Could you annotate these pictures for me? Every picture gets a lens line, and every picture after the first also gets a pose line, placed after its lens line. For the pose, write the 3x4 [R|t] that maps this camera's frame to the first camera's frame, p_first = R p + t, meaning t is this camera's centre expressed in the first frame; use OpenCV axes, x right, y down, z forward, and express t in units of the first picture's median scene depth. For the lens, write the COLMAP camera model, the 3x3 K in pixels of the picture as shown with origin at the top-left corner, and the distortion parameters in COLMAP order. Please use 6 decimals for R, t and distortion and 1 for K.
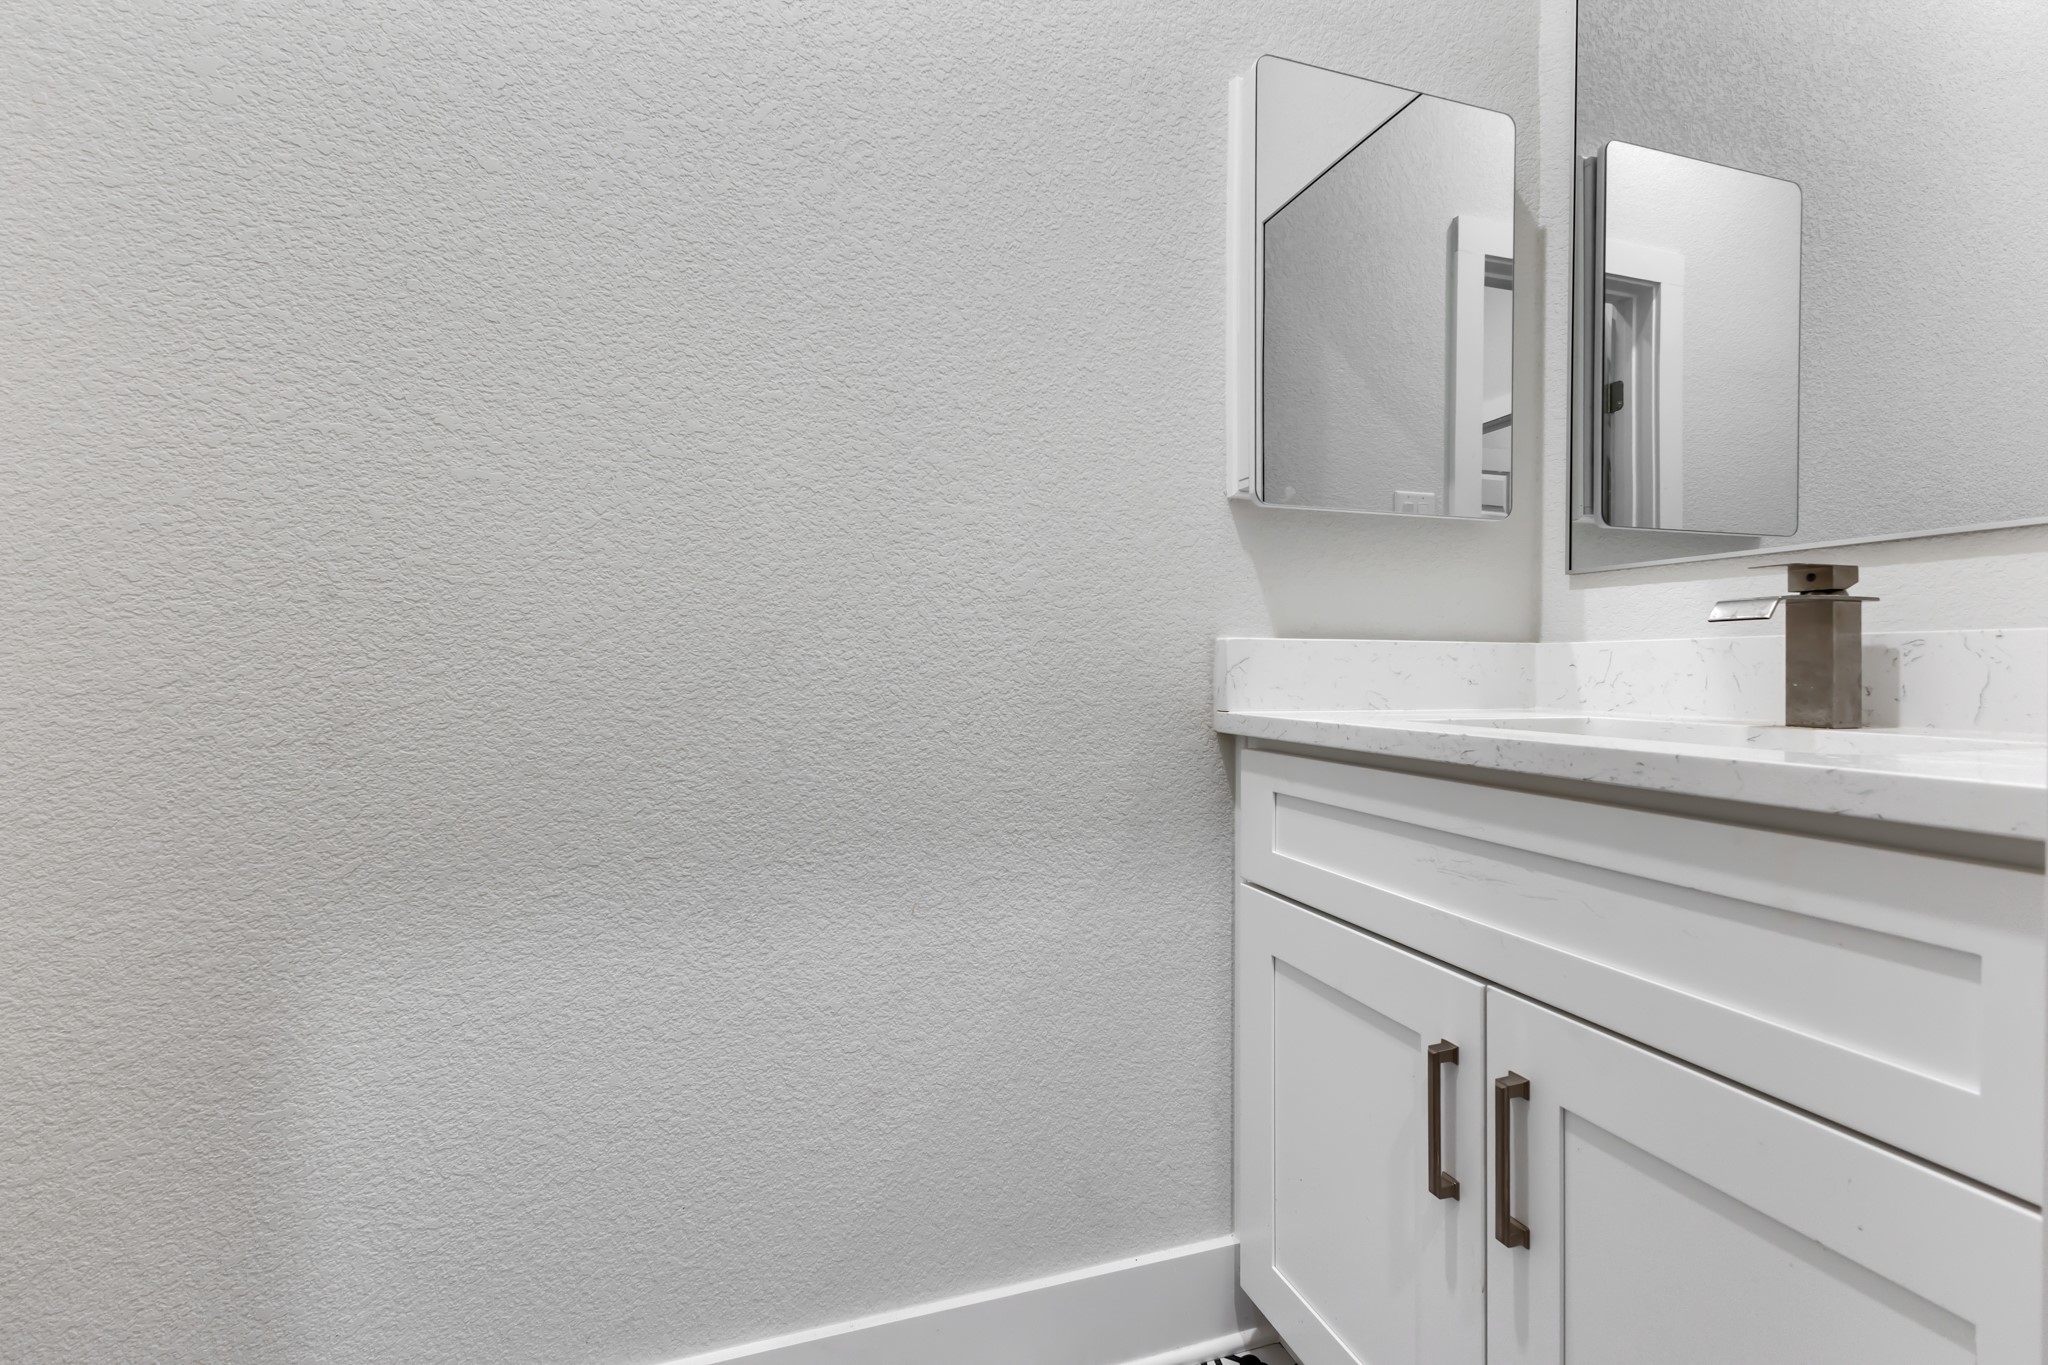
lens RADIAL K [[881.8, 0, 1024.5], [0, 881.8, 677.5], [0, 0, 1]] dist [0.011243, -0.000543]
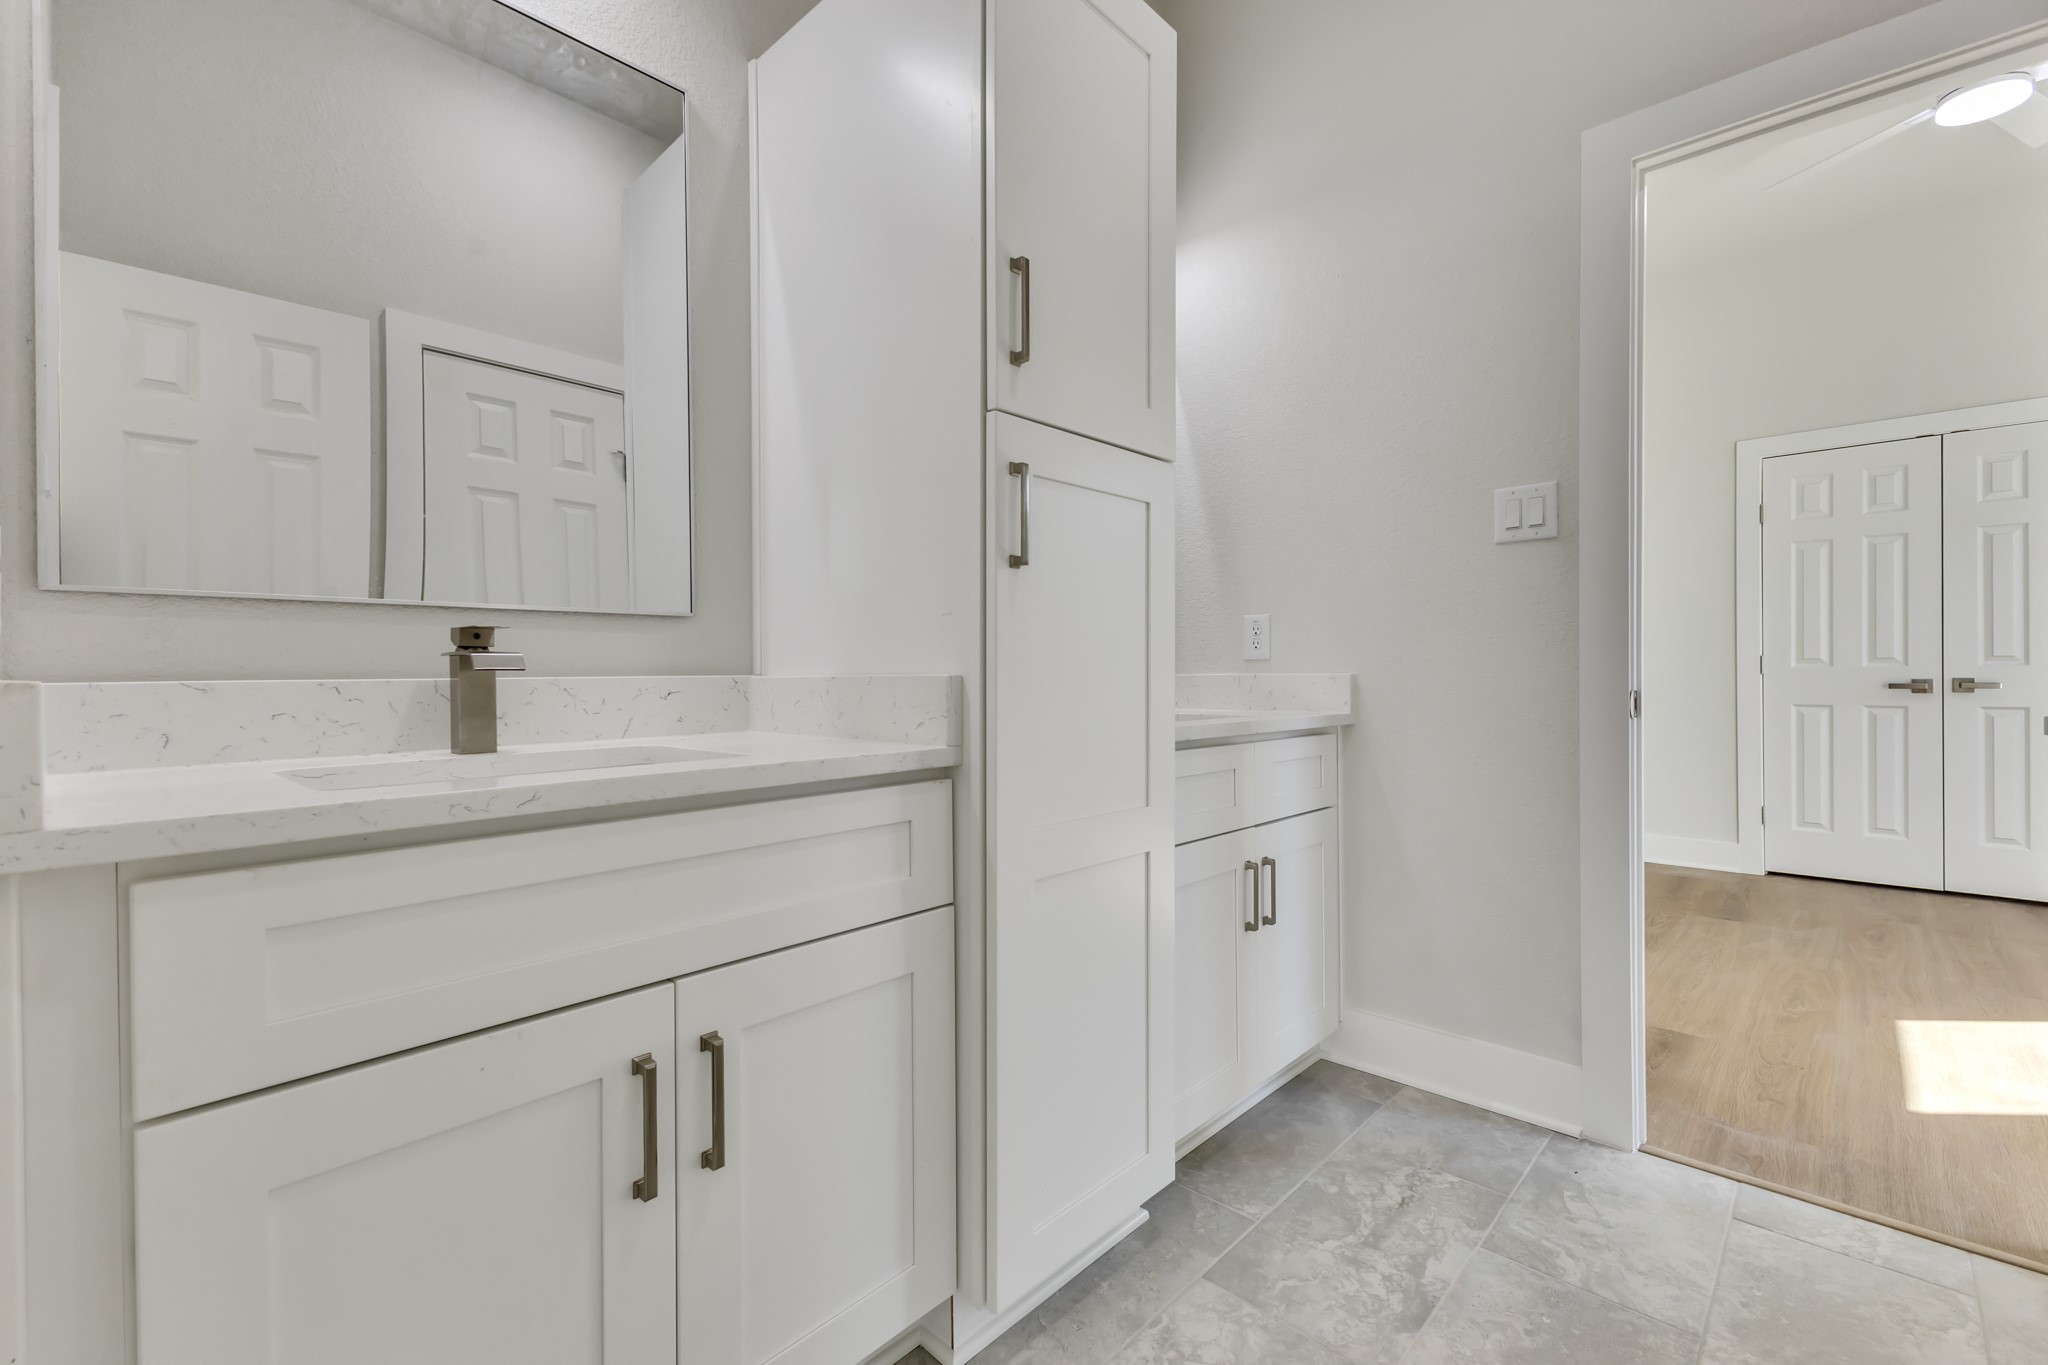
lens RADIAL K [[881.8, 0, 1024.5], [0, 881.8, 677.5], [0, 0, 1]] dist [0.011243, -0.000543]
pose [[-0.468750, -0.004007, 0.883322, -0.716463], [0.023704, 0.999573, 0.017113, -0.068948], [-0.883013, 0.028960, -0.468455, 1.081884]]
